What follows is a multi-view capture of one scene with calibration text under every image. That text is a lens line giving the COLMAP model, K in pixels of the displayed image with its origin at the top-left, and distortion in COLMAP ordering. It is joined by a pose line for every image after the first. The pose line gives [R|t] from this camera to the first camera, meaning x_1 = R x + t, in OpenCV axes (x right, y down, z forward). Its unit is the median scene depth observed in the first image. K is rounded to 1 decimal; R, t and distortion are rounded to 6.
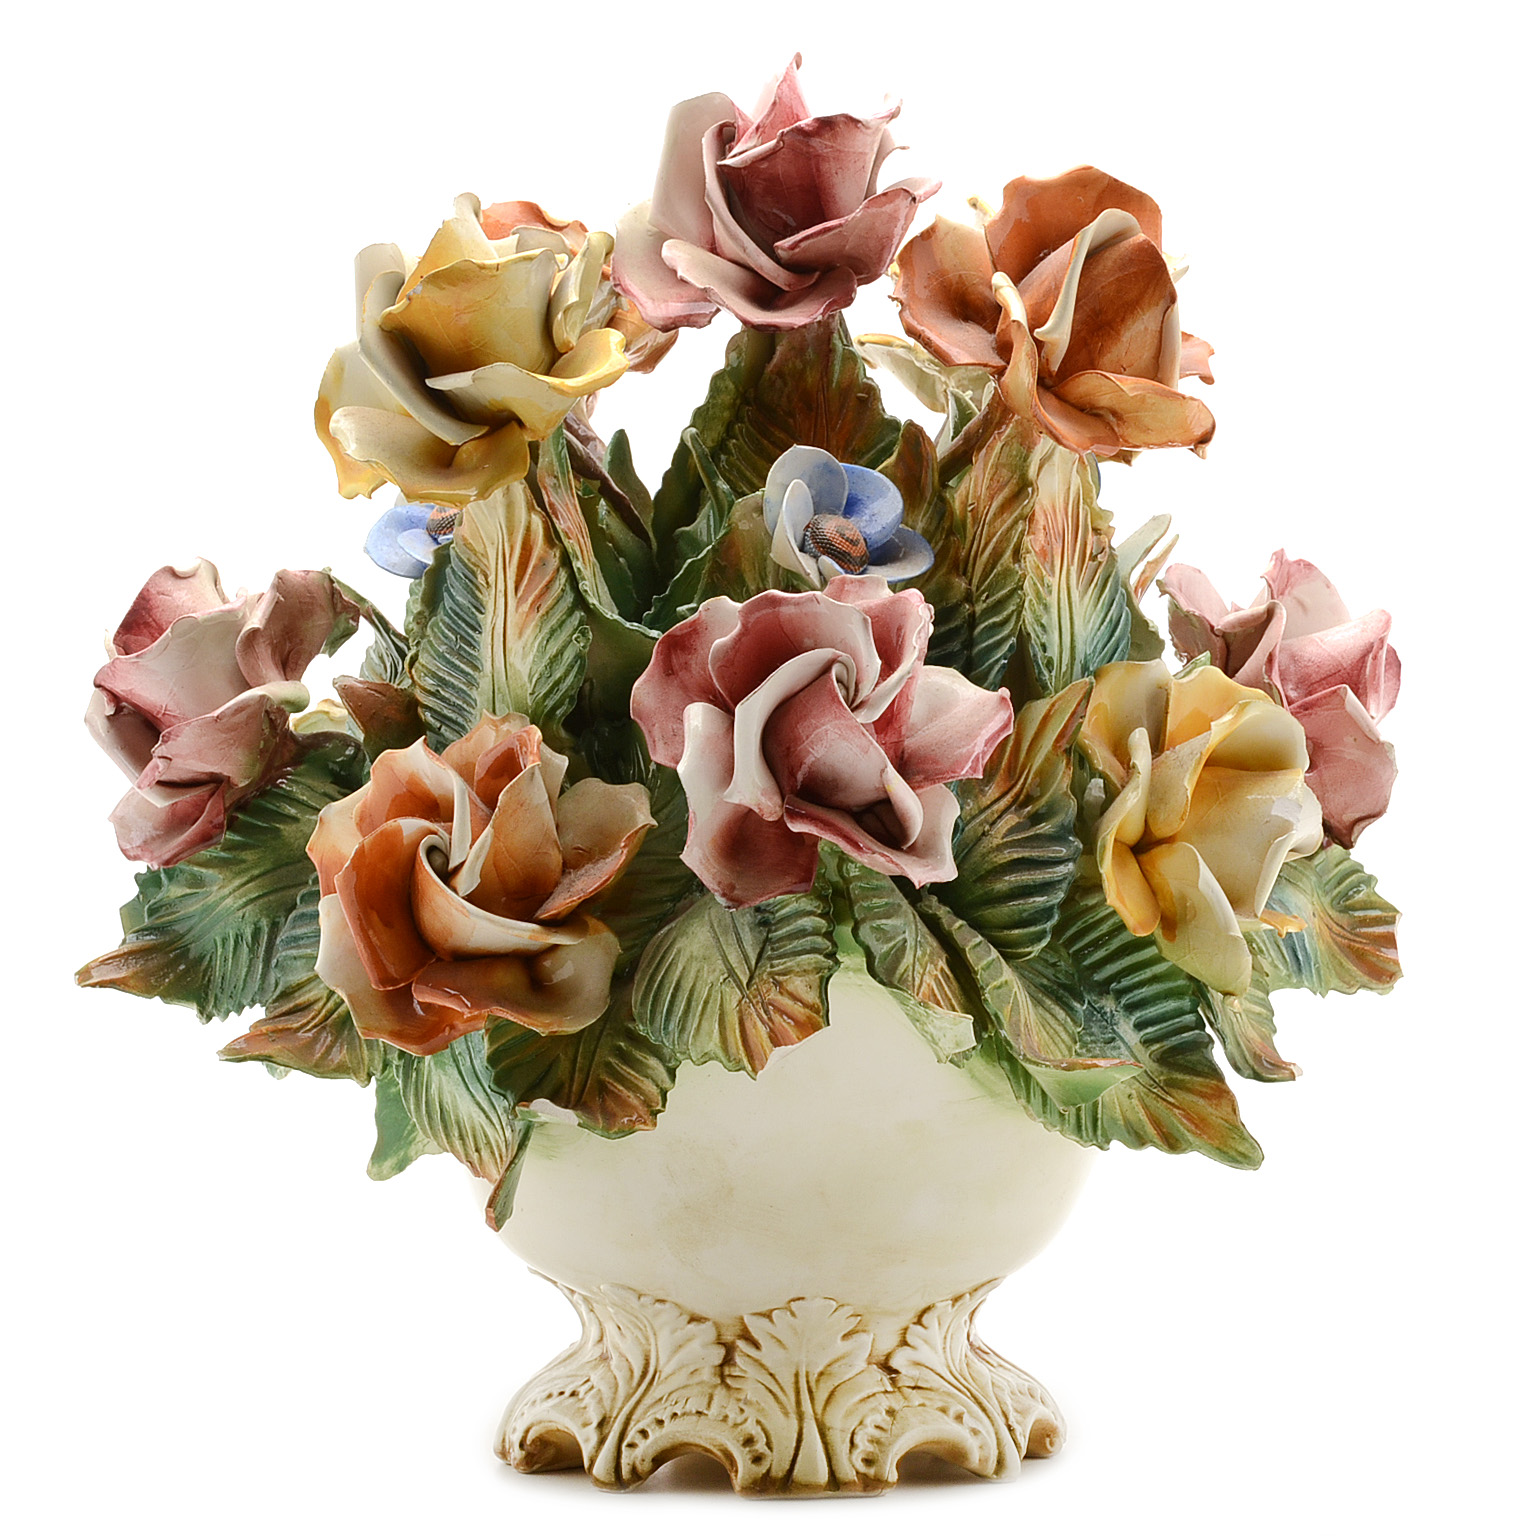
lens RADIAL K [[6511.4, 0, 768.0], [0, 6511.4, 768.0], [0, 0, 1]] dist [-0.087421, -2.054221]
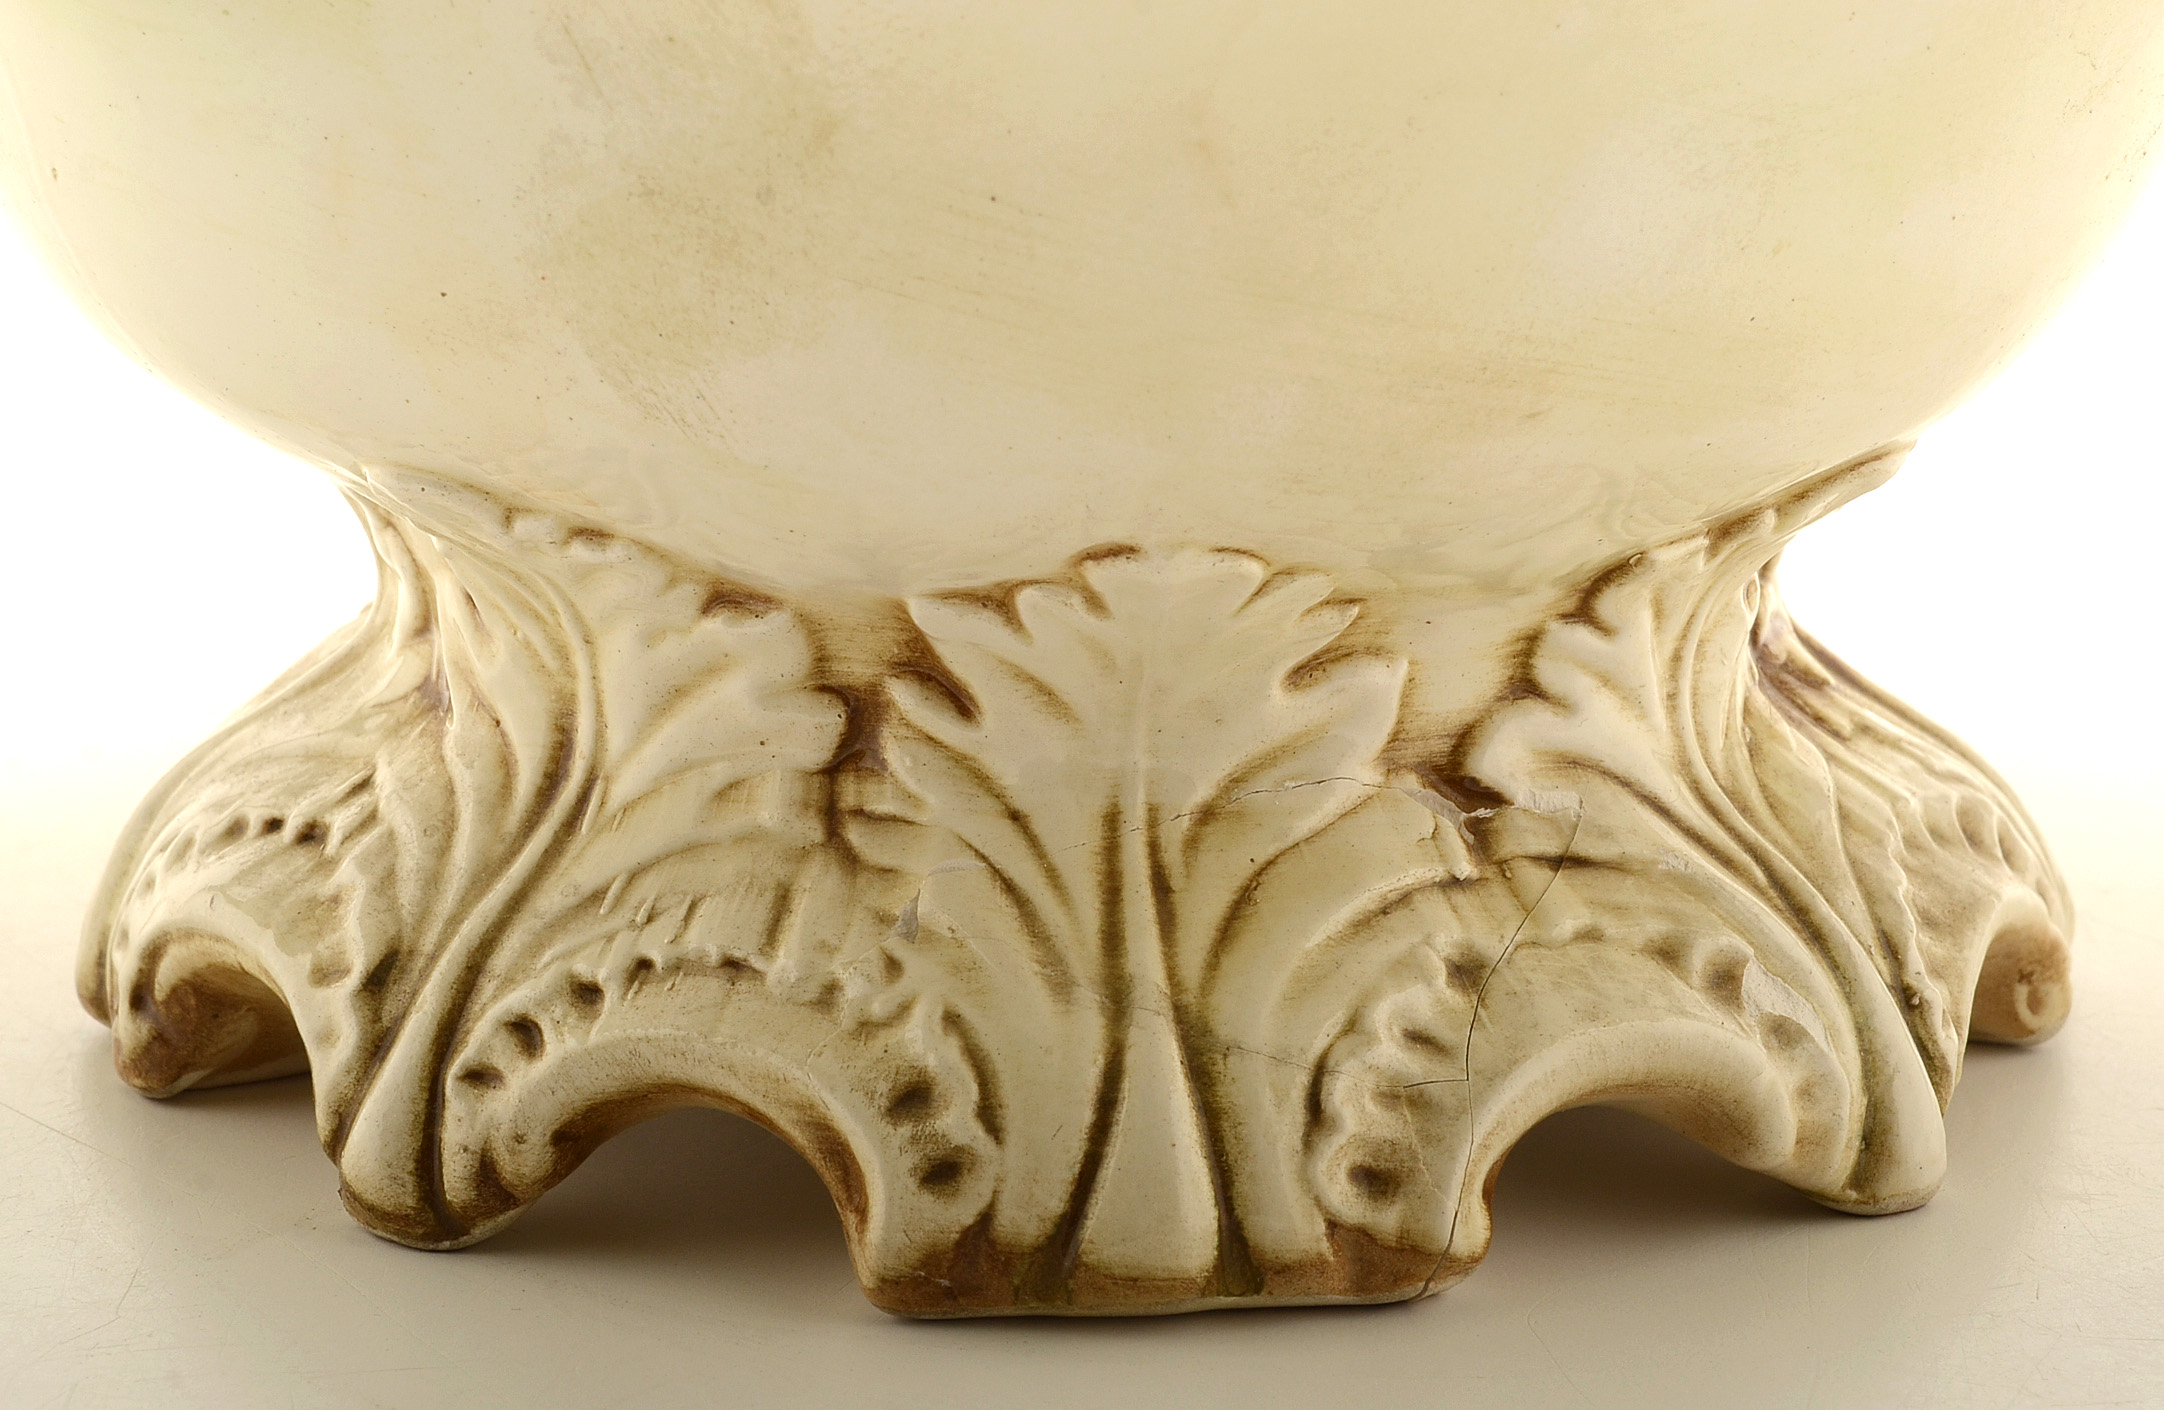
lens RADIAL K [[6513.5, 0, 1082.0], [0, 6513.5, 705.0], [0, 0, 1]] dist [-0.072582, 0.133399]
pose [[0.999027, 0.019625, -0.039504, 0.013465], [-0.011797, 0.981826, 0.189417, 0.039151], [0.042504, -0.188767, 0.981102, 0.743661]]
